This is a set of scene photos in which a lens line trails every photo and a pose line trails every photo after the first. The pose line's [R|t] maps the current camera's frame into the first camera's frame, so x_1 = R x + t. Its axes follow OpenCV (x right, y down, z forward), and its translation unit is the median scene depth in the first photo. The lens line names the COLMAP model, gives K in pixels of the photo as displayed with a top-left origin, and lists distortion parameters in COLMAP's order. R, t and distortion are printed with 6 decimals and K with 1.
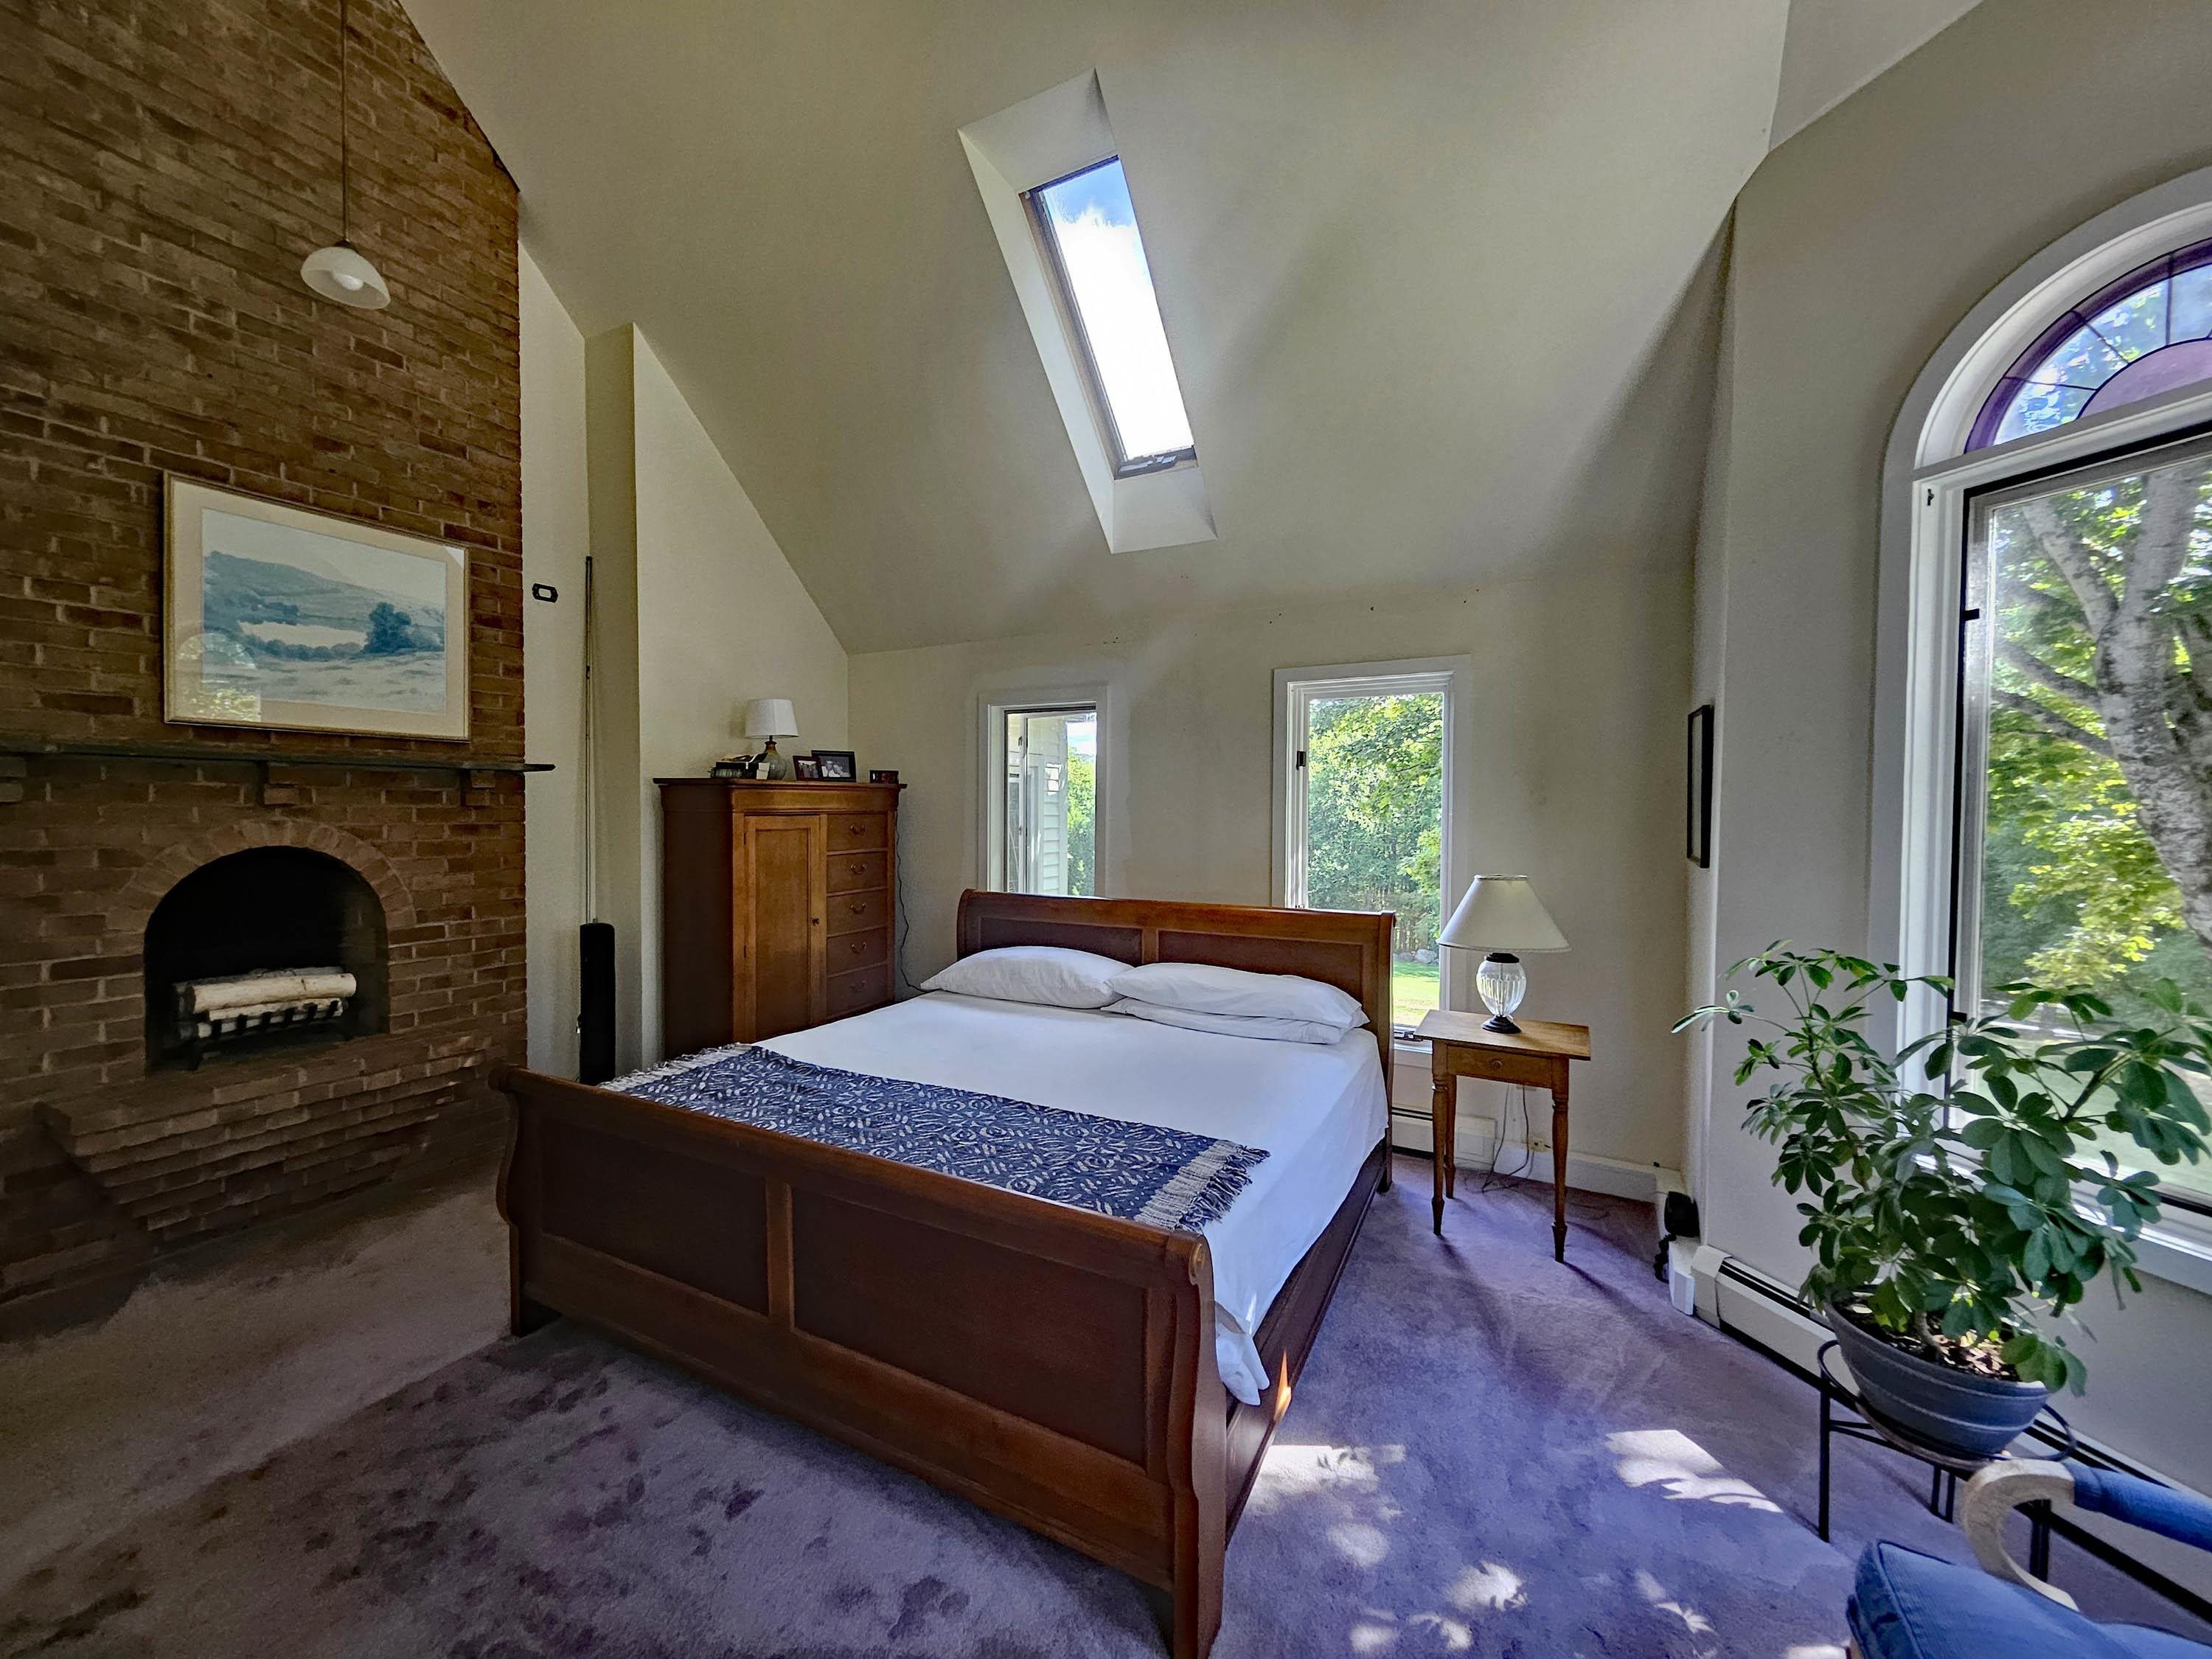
lens RADIAL K [[870.2, 0, 1079.7], [0, 870.2, 833.9], [0, 0, 1]] dist [0.002536, -0.000283]
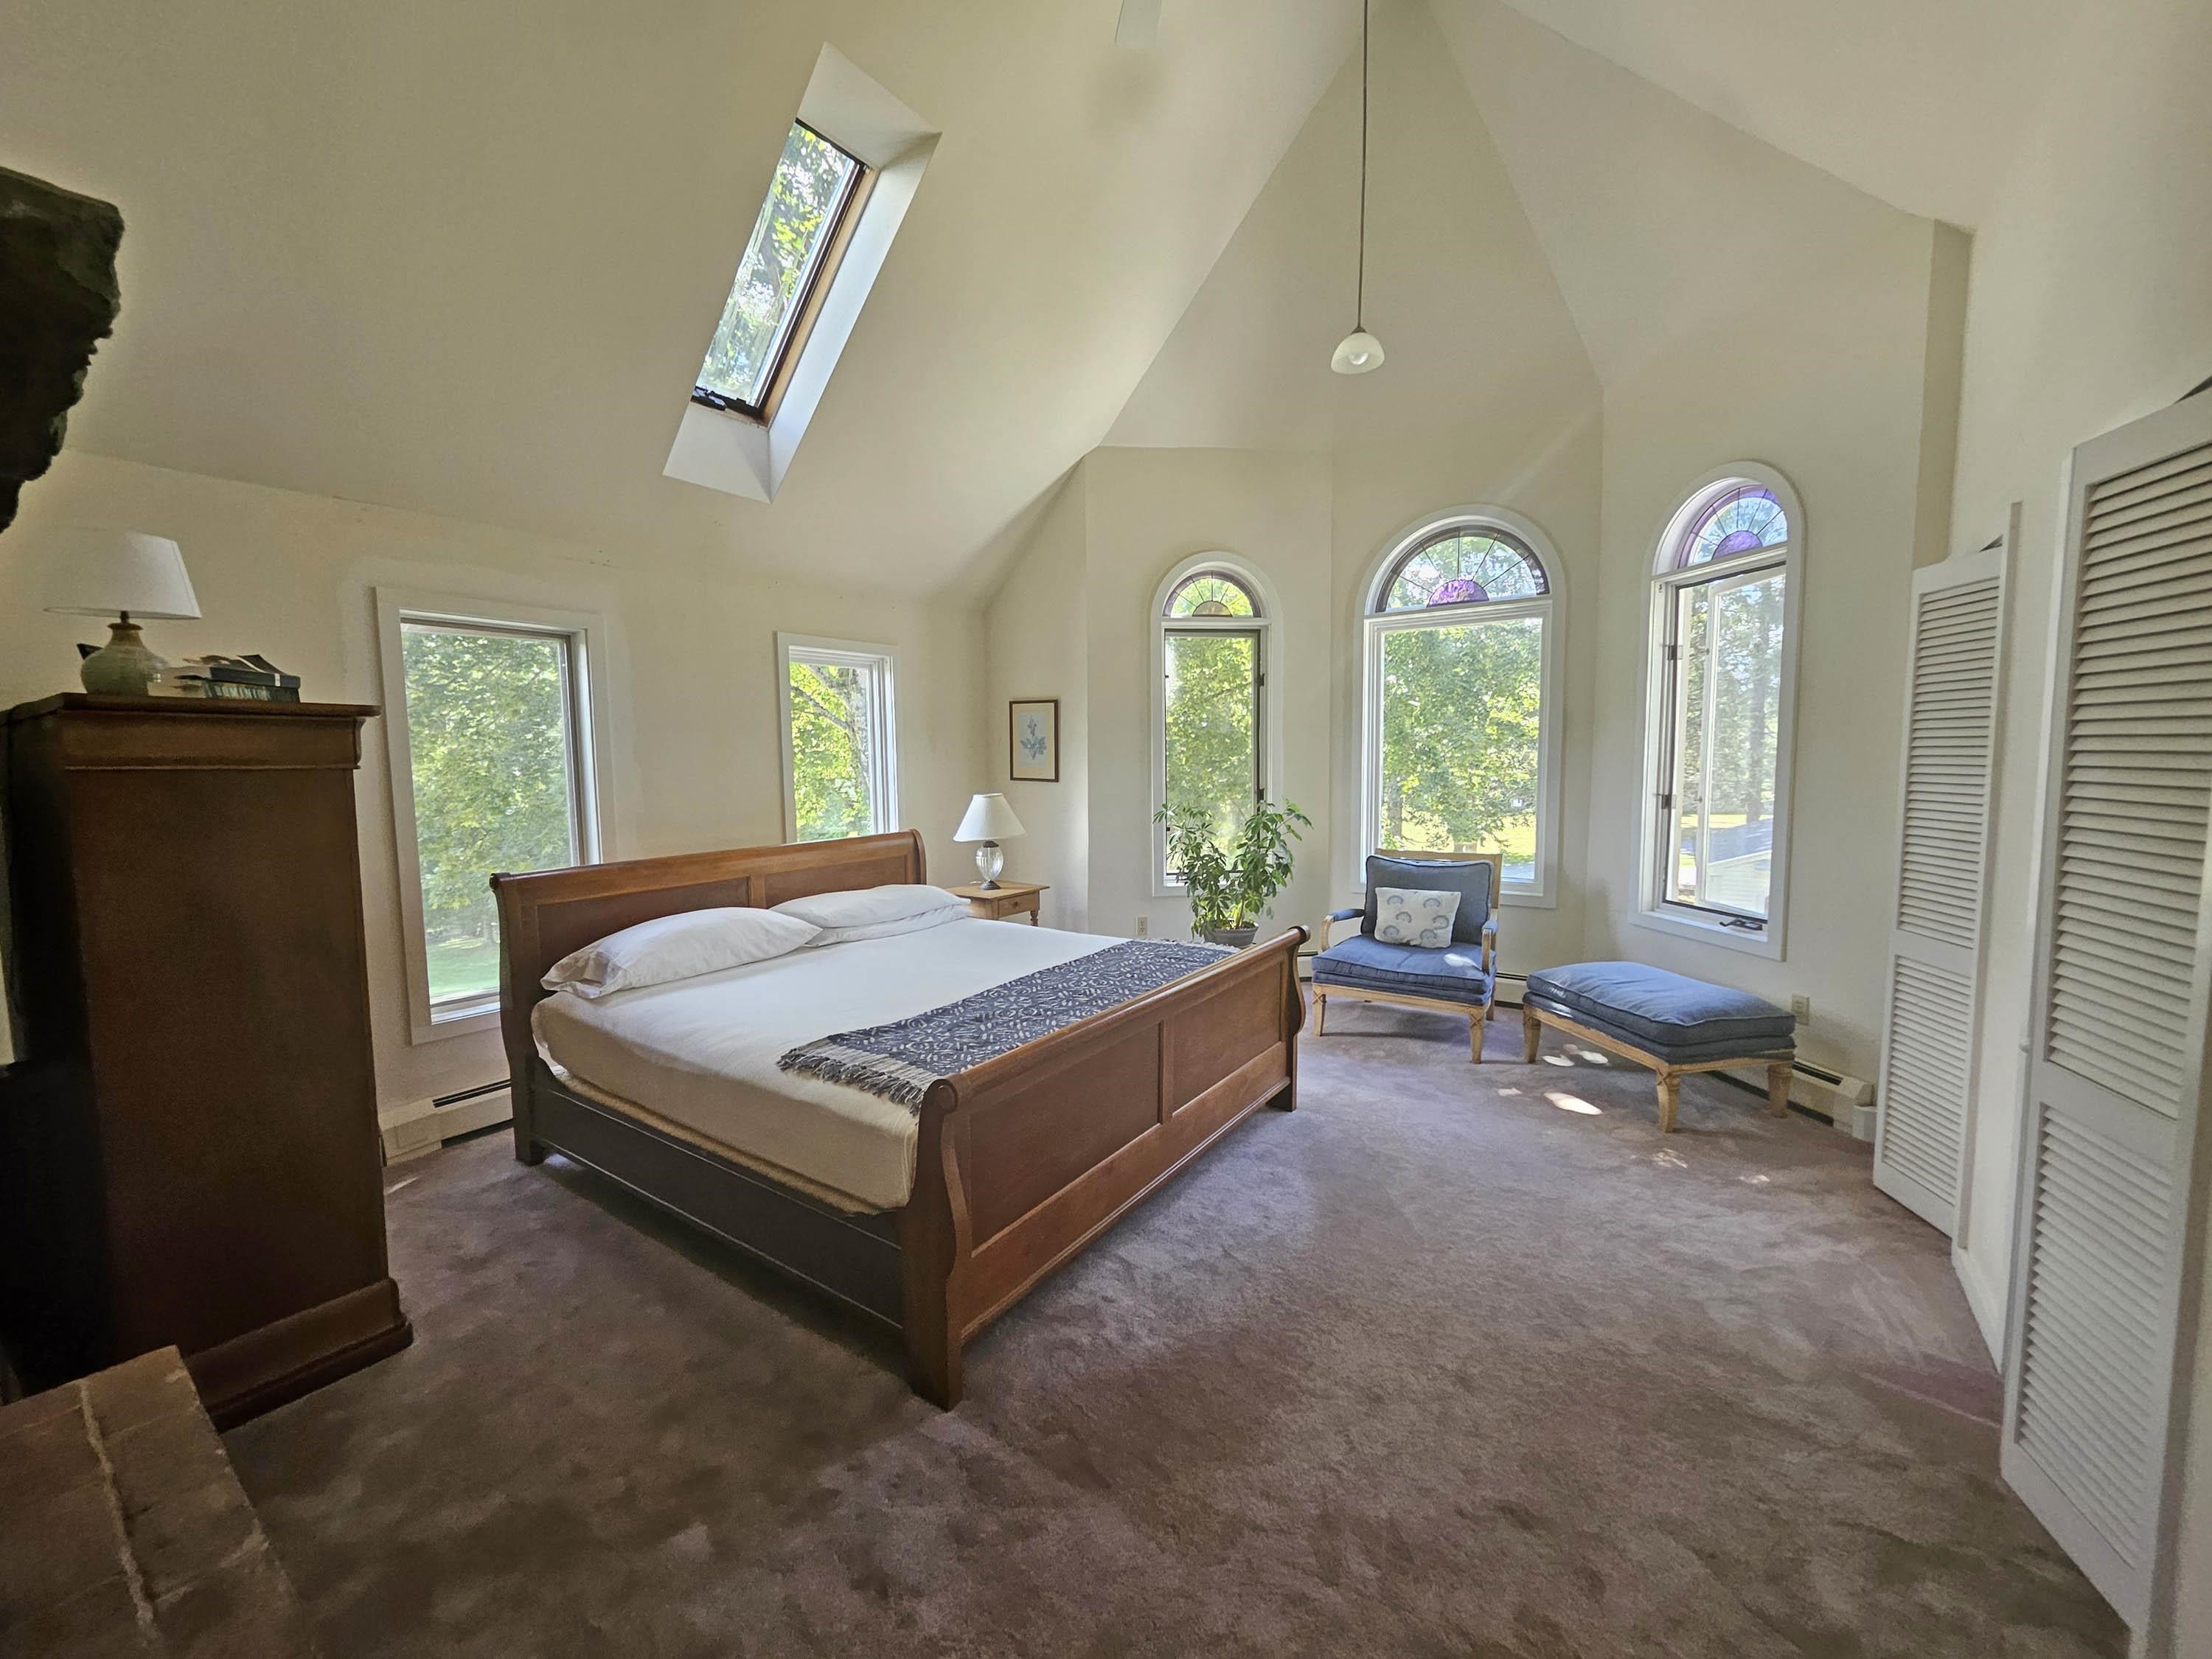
lens RADIAL K [[870.2, 0, 1079.7], [0, 870.2, 833.9], [0, 0, 1]] dist [0.002536, -0.000283]
pose [[0.136260, -0.096165, 0.985995, -1.112079], [0.044547, 0.994866, 0.090874, -0.018732], [-0.989671, 0.031540, 0.139845, 0.608069]]
